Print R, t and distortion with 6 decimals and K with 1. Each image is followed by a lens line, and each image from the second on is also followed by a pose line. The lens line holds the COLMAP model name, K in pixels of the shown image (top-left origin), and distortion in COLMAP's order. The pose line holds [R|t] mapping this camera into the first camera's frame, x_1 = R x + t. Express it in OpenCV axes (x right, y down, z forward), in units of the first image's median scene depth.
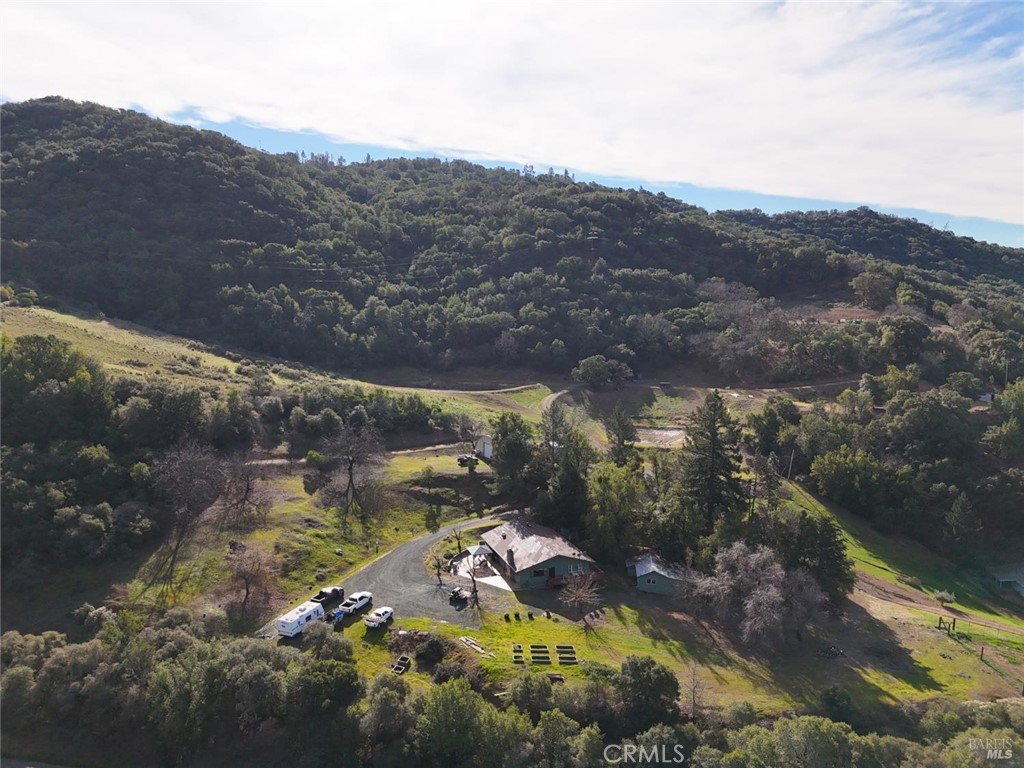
lens RADIAL K [[762.3, 0, 512.0], [0, 762.3, 384.0], [0, 0, 1]] dist [0.093453, -0.095010]
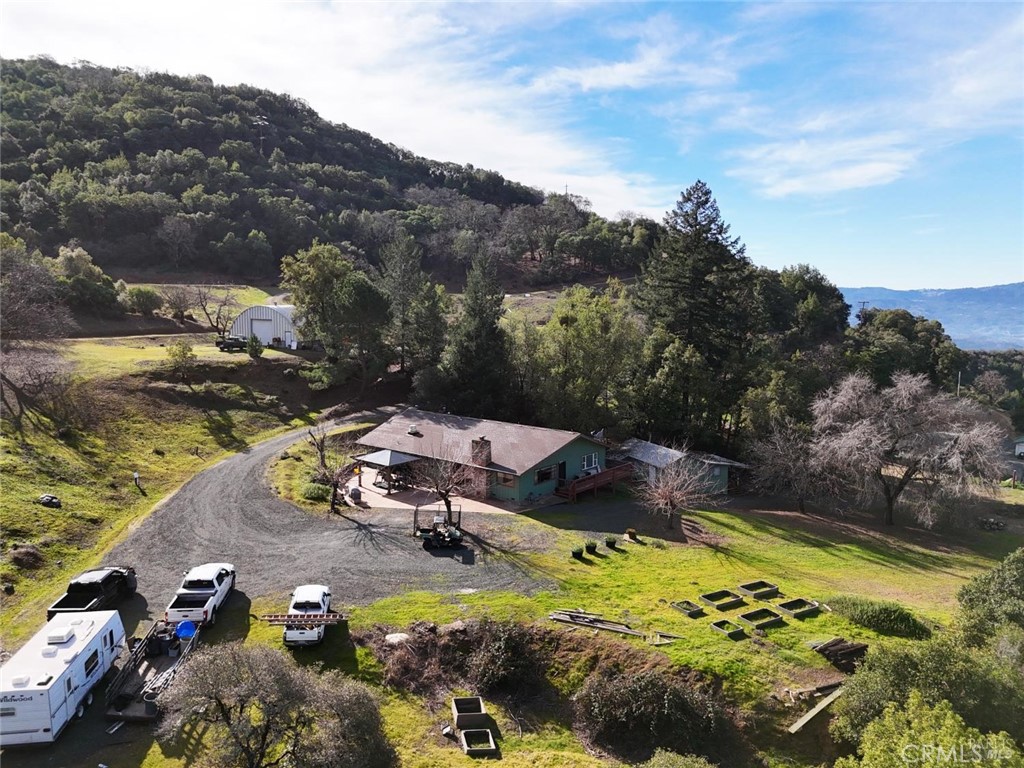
lens RADIAL K [[762.3, 0, 512.0], [0, 762.3, 384.0], [0, 0, 1]] dist [0.093453, -0.095010]
pose [[0.858154, -0.052002, 0.510752, -0.178241], [0.047879, 0.998628, 0.021231, 0.130473], [-0.511155, 0.006235, 0.859466, 0.433399]]
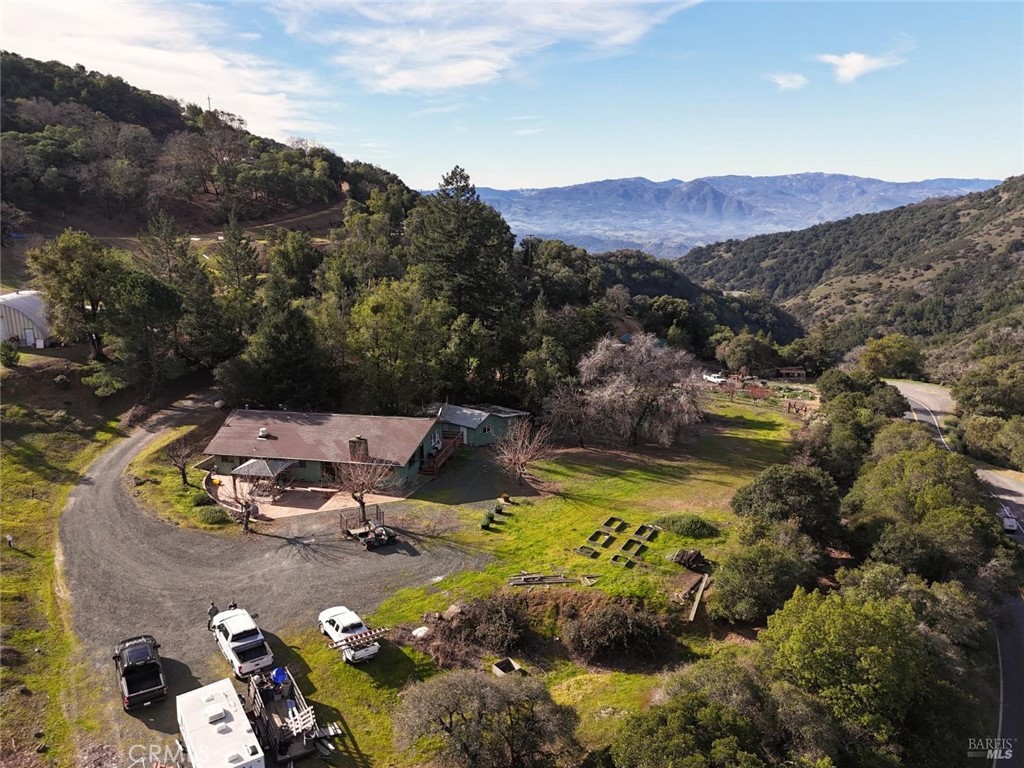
lens RADIAL K [[762.3, 0, 512.0], [0, 762.3, 384.0], [0, 0, 1]] dist [0.093453, -0.095010]
pose [[0.524535, -0.211199, 0.824778, -0.298019], [0.104395, 0.977388, 0.183885, 0.067038], [-0.844964, -0.010351, 0.534722, 0.466054]]
